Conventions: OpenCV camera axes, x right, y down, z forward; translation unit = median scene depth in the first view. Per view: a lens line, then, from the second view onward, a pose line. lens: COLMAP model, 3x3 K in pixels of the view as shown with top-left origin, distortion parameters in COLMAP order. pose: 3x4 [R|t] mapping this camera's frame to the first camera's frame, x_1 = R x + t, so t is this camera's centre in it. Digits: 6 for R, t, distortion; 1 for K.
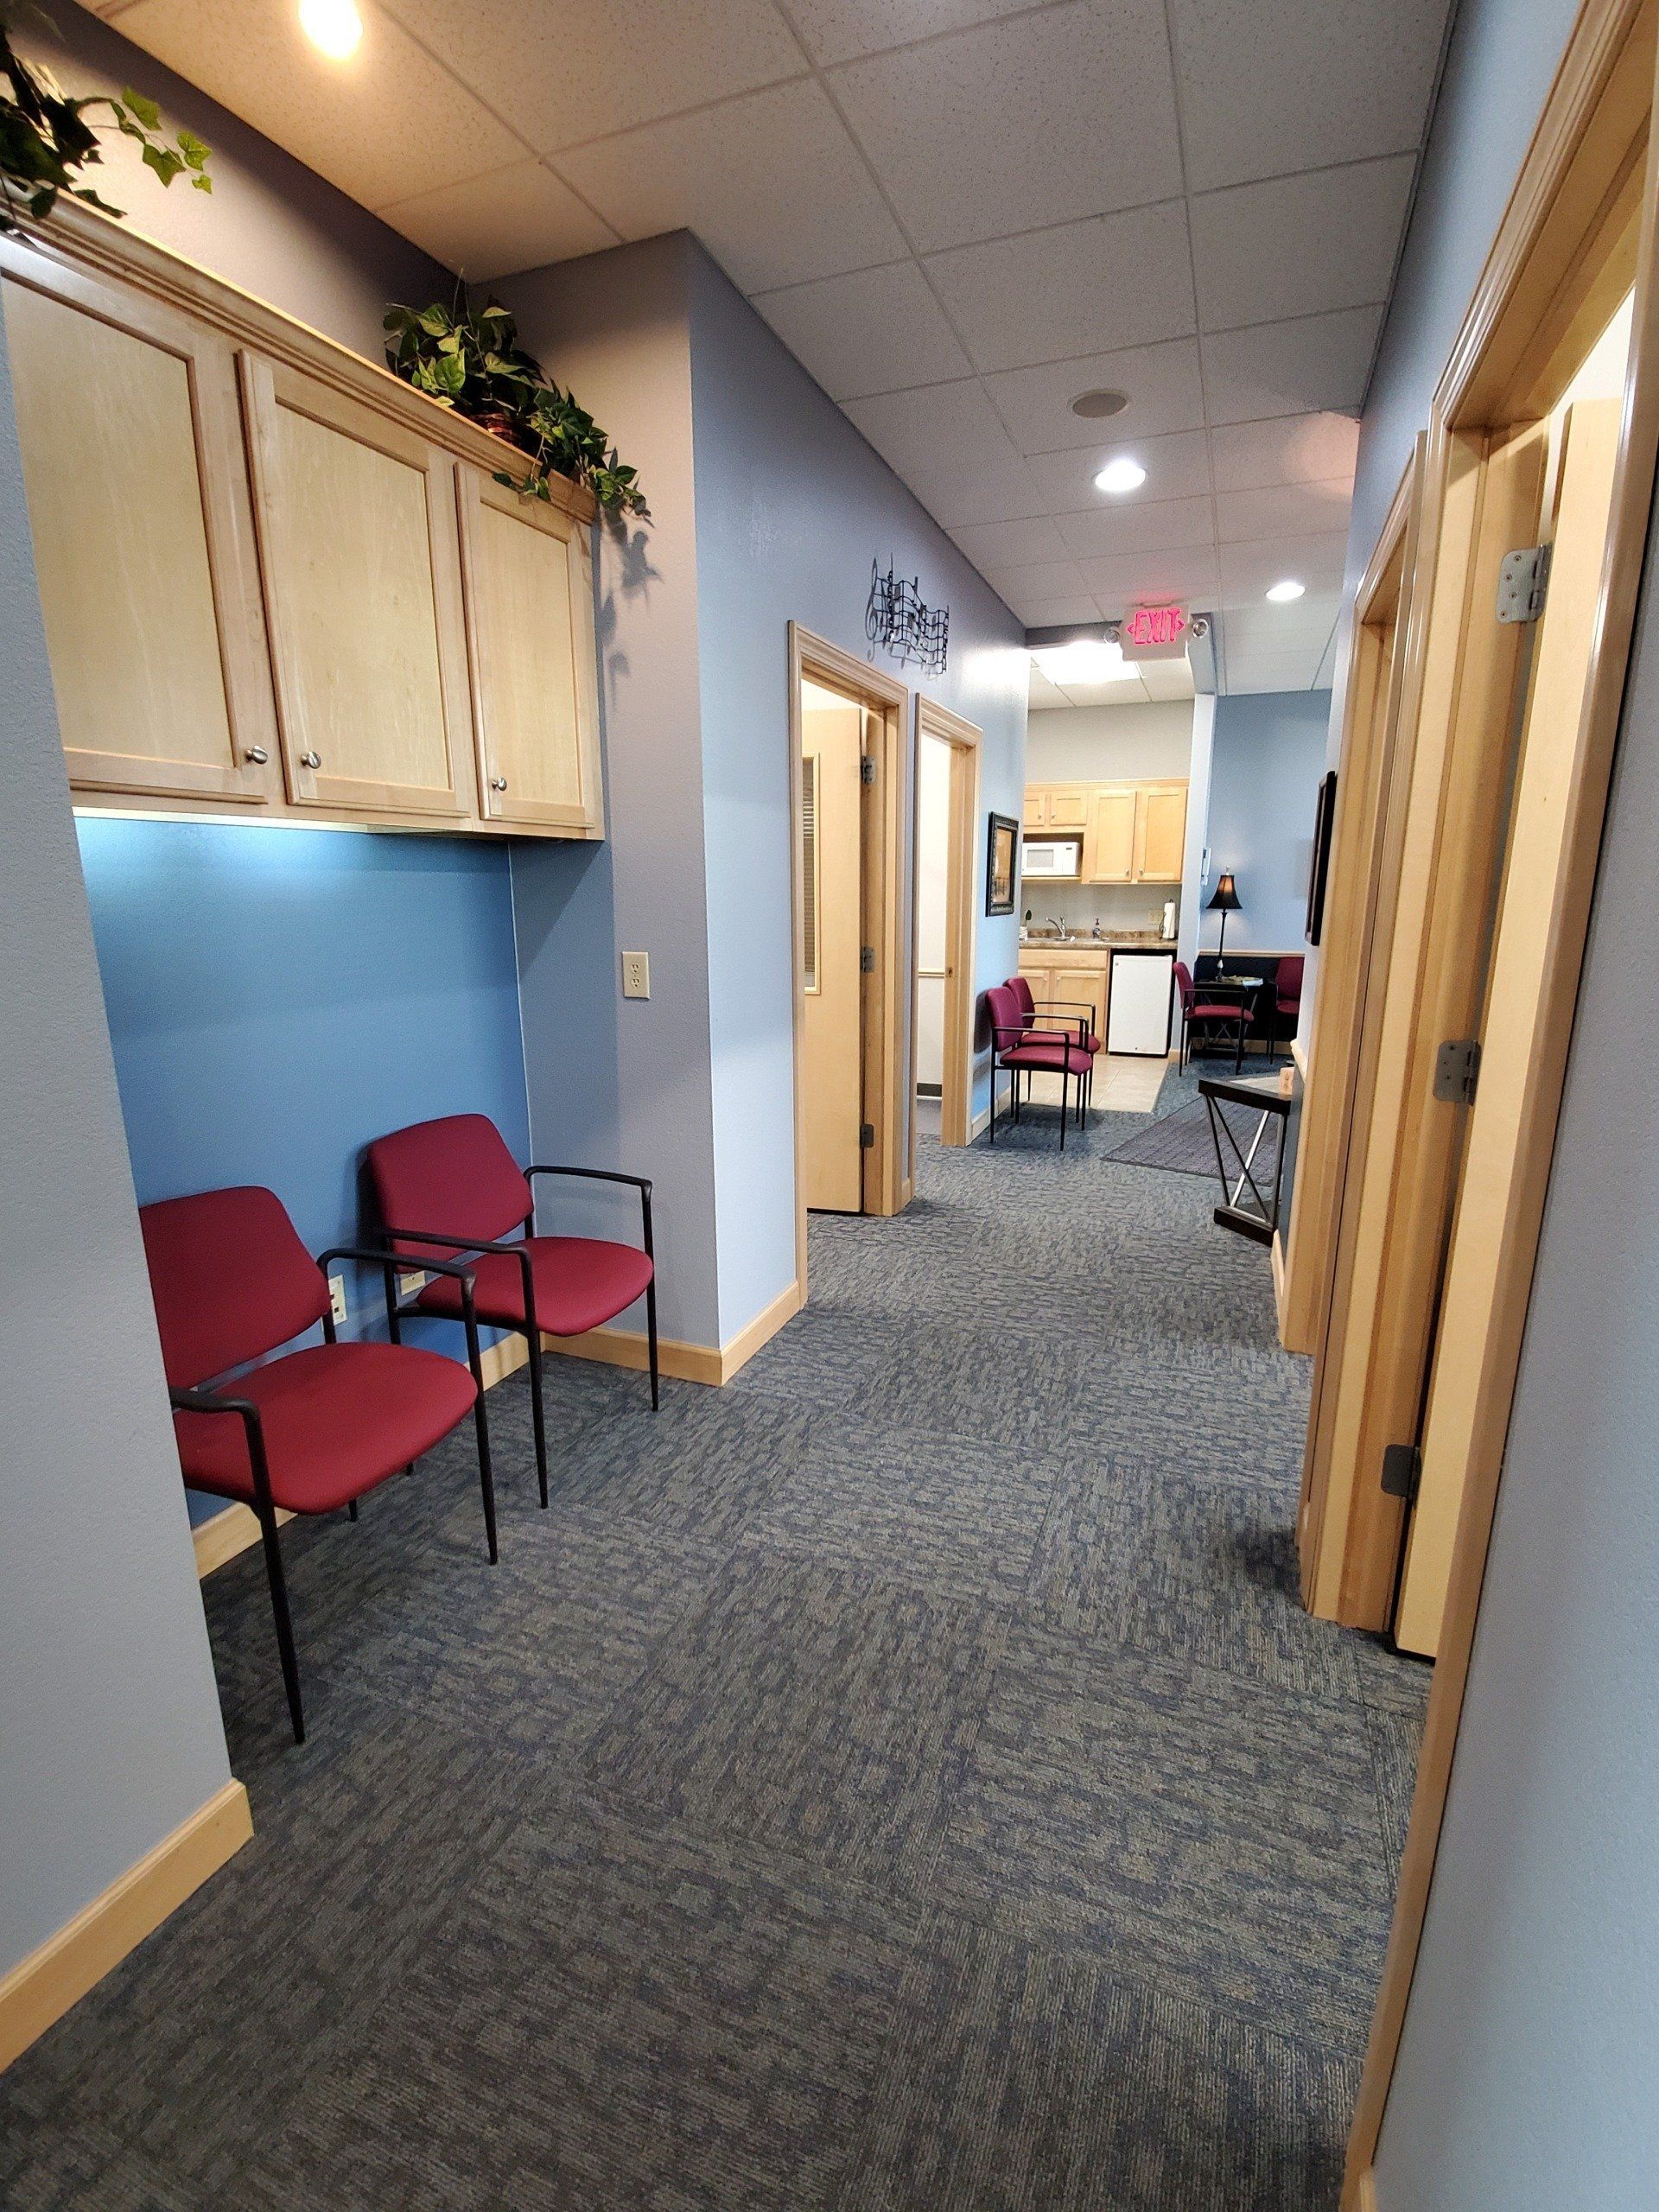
lens RADIAL K [[1004.7, 0, 829.5], [0, 1004.7, 1106.0], [0, 0, 1]] dist [0.001556, -0.000049]
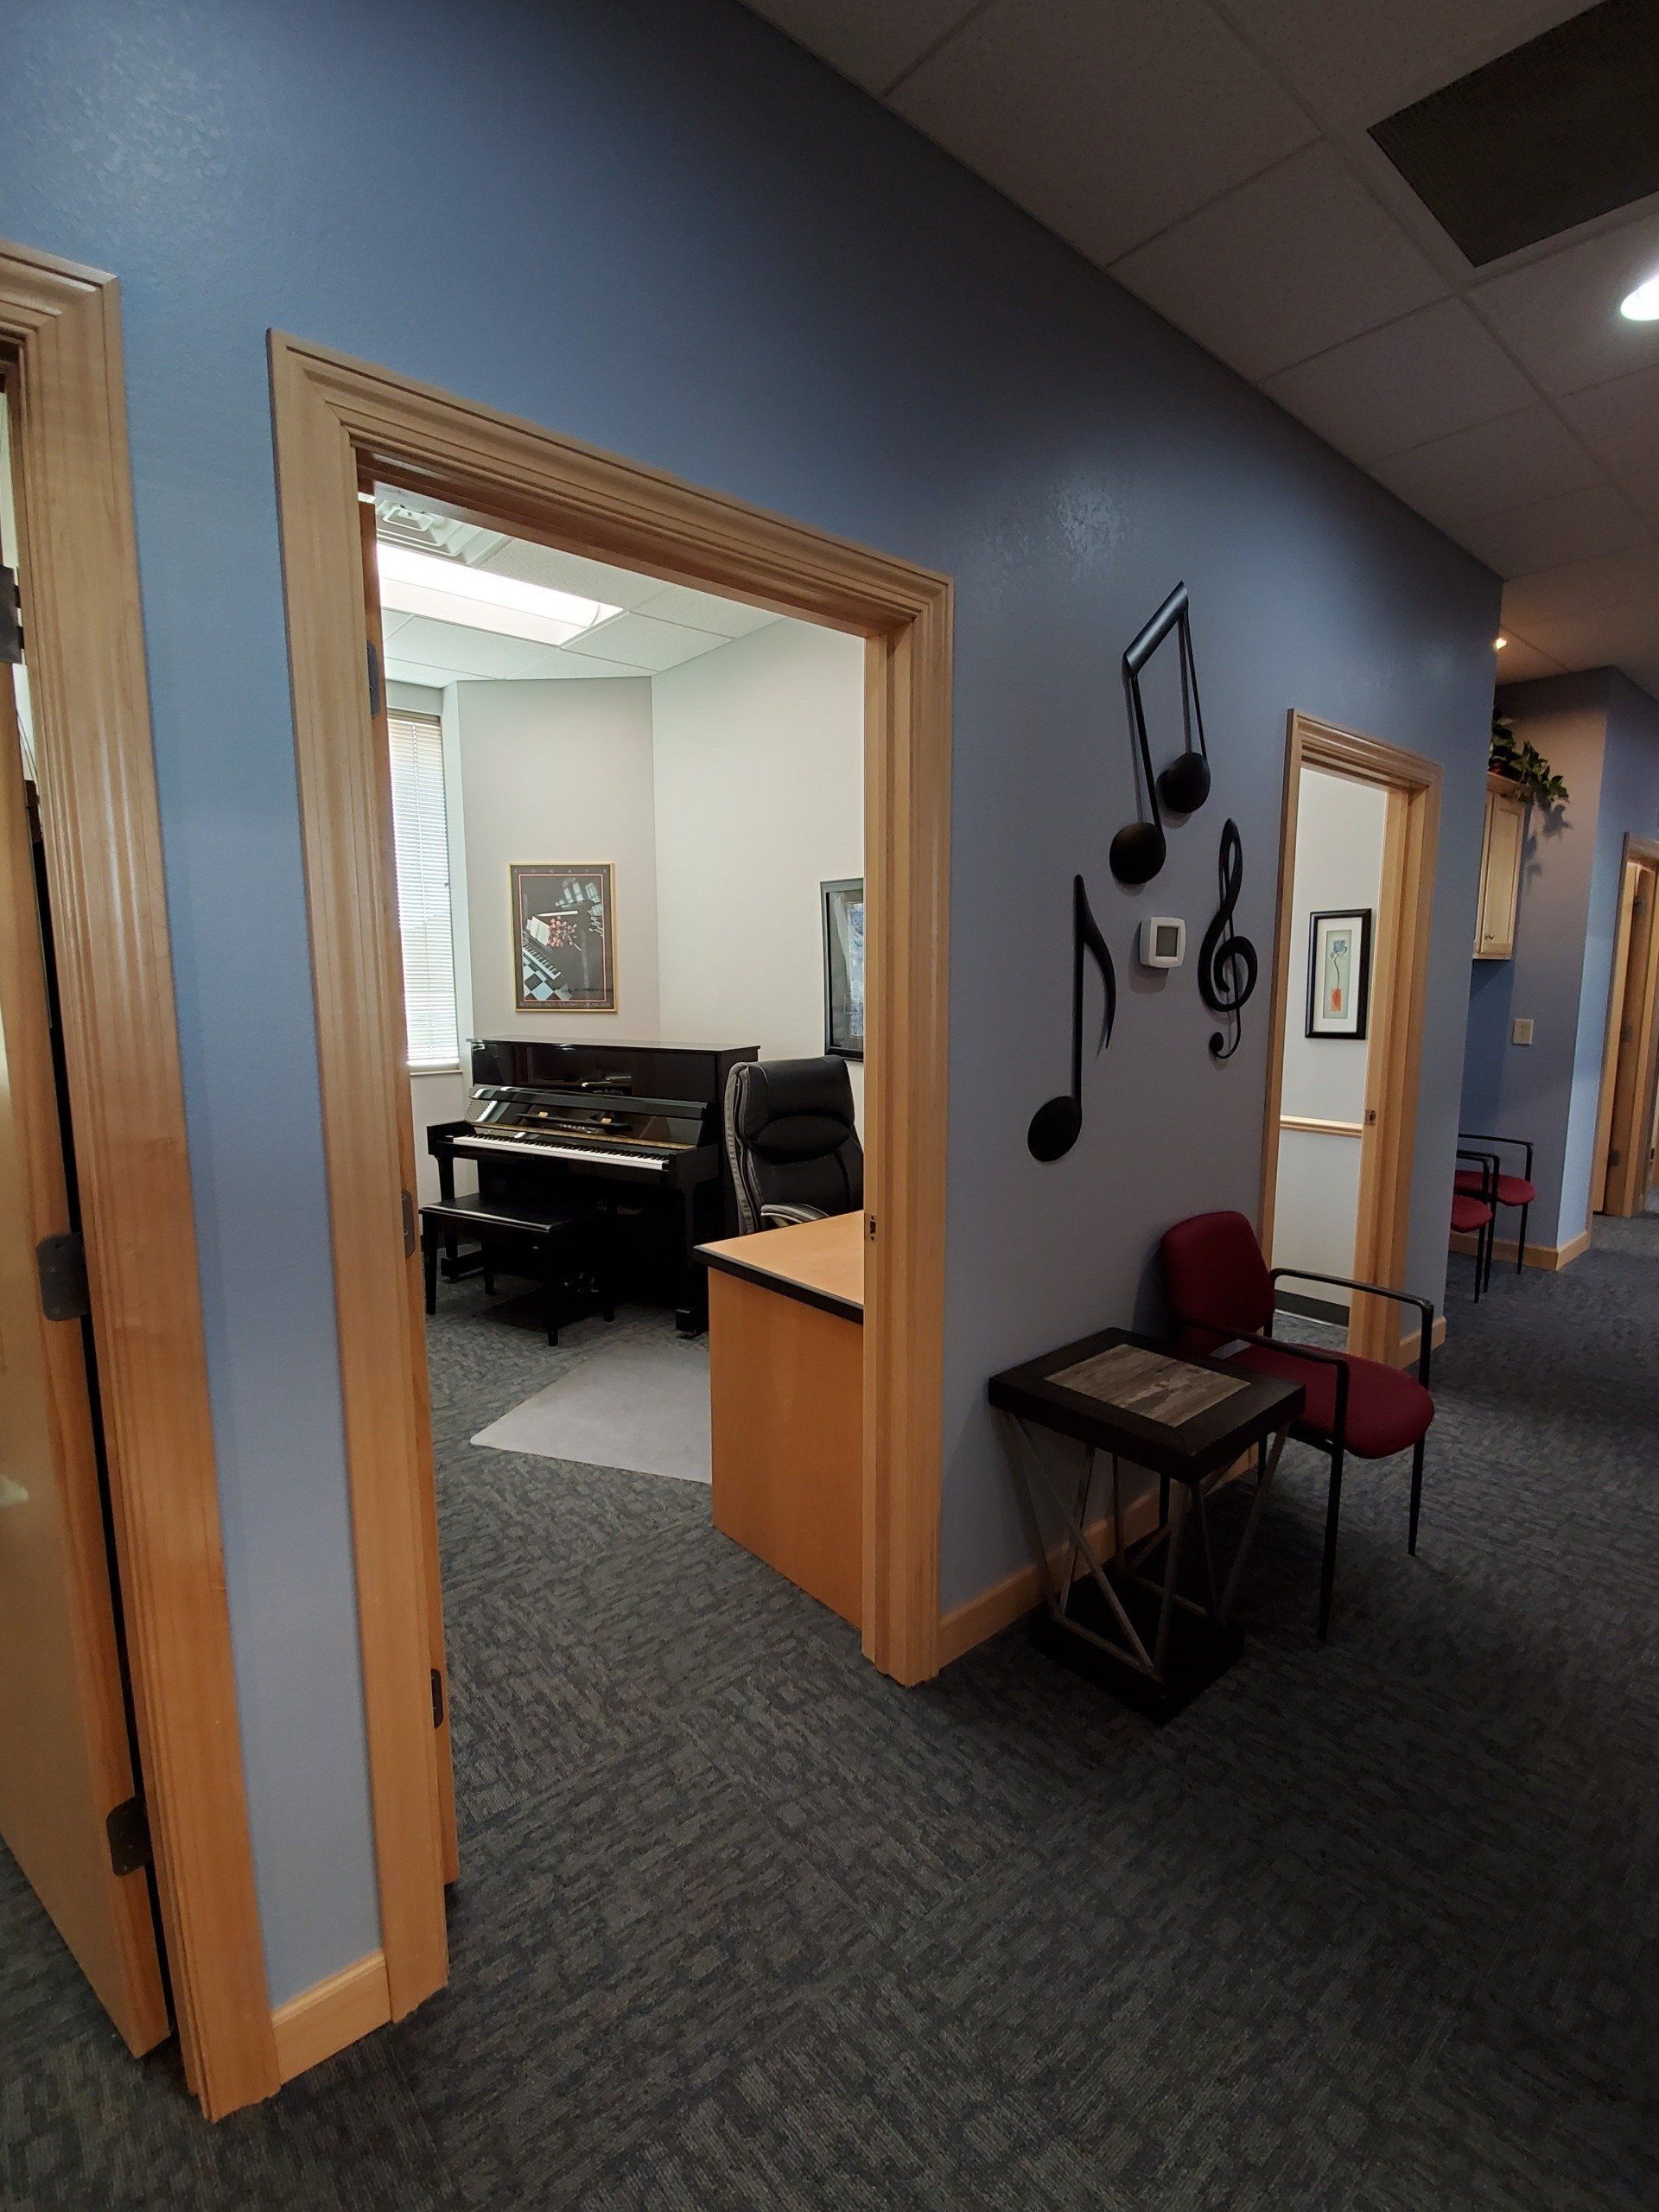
lens RADIAL K [[1004.7, 0, 829.5], [0, 1004.7, 1106.0], [0, 0, 1]] dist [0.001556, -0.000049]
pose [[0.887498, 0.061324, -0.456713, -0.503450], [-0.100147, 0.993085, -0.061264, 0.260671], [0.449798, 0.100110, 0.887502, -1.268831]]
